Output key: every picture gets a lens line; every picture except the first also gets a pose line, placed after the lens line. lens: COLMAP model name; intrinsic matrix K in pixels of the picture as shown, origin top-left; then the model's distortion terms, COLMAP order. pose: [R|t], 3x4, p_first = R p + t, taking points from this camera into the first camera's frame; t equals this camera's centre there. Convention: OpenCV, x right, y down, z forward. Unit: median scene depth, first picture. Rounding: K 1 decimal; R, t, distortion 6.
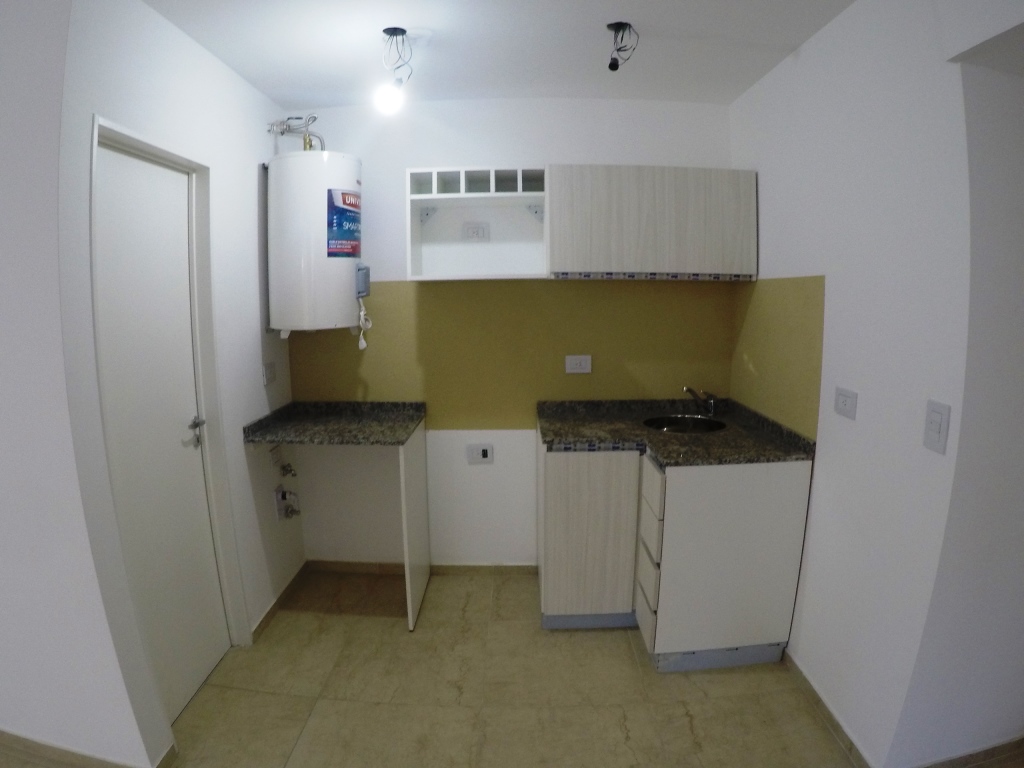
lens RADIAL K [[605.8, 0, 504.4], [0, 605.8, 372.3], [0, 0, 1]] dist [-0.241214, 0.062115]
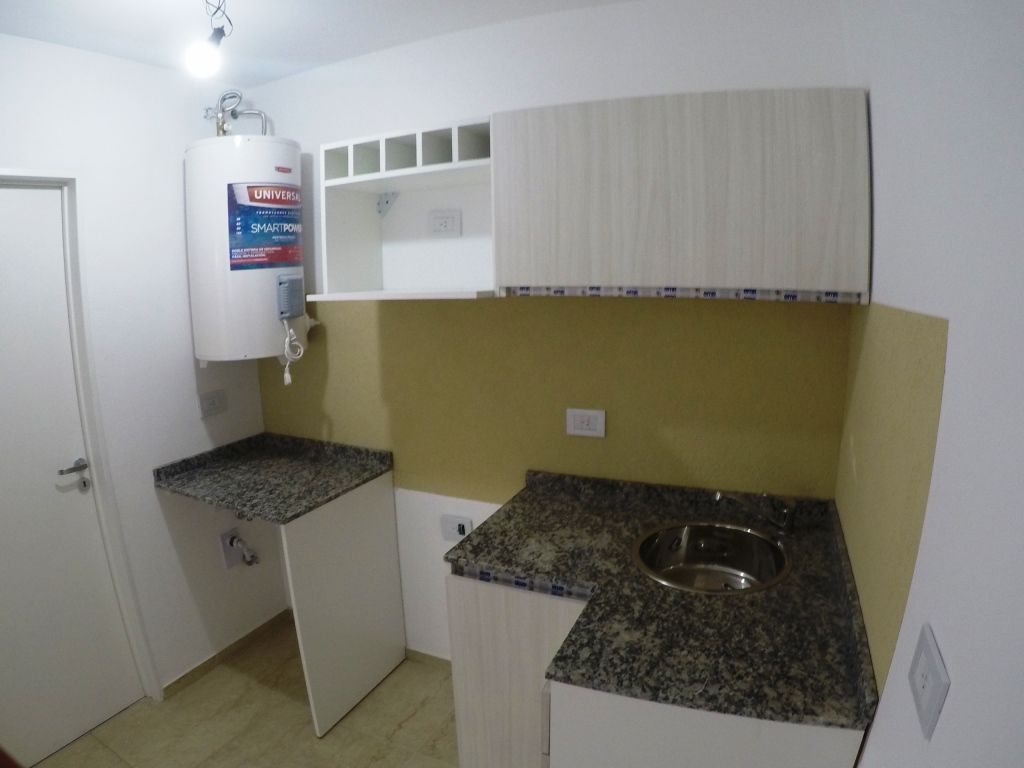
lens RADIAL K [[605.8, 0, 504.4], [0, 605.8, 372.3], [0, 0, 1]] dist [-0.241214, 0.062115]
pose [[0.915634, 0.059198, -0.397630, 0.337285], [-0.041187, 0.997708, 0.053694, -0.111737], [0.399897, -0.032787, 0.915974, 0.425180]]
